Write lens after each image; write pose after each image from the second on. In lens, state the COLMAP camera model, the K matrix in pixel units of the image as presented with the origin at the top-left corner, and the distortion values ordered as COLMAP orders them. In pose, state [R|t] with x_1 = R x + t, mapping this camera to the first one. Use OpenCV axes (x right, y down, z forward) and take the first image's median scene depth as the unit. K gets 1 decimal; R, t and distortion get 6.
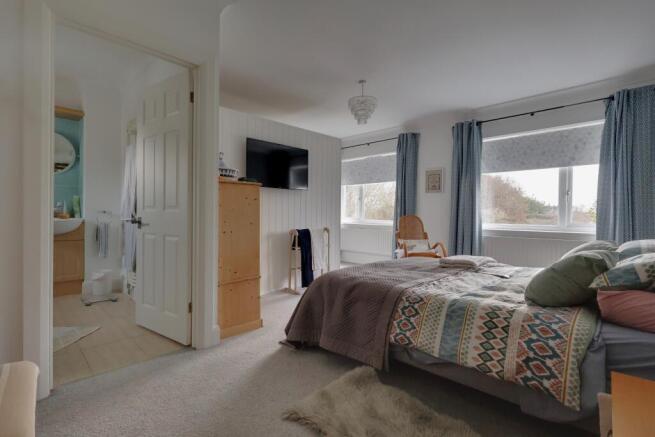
lens RADIAL K [[306.9, 0, 327.5], [0, 306.9, 218.5], [0, 0, 1]] dist [0.000313, 0.000042]
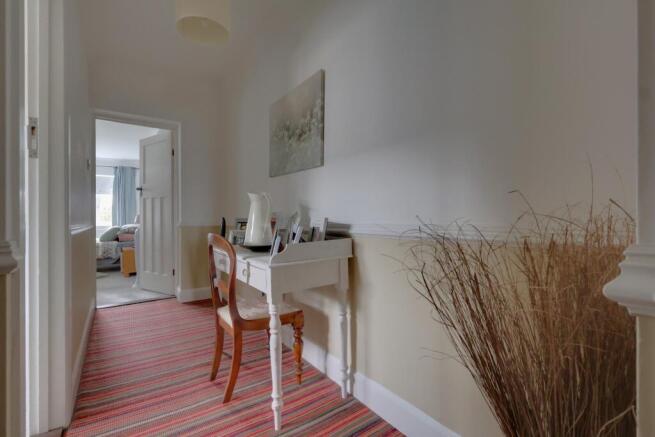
lens RADIAL K [[306.9, 0, 327.5], [0, 306.9, 218.5], [0, 0, 1]] dist [0.000313, 0.000042]
pose [[0.196954, -0.011170, 0.980349, -1.142325], [0.005201, 0.999933, 0.010349, -0.003789], [-0.980399, 0.003061, 0.196999, -1.124364]]
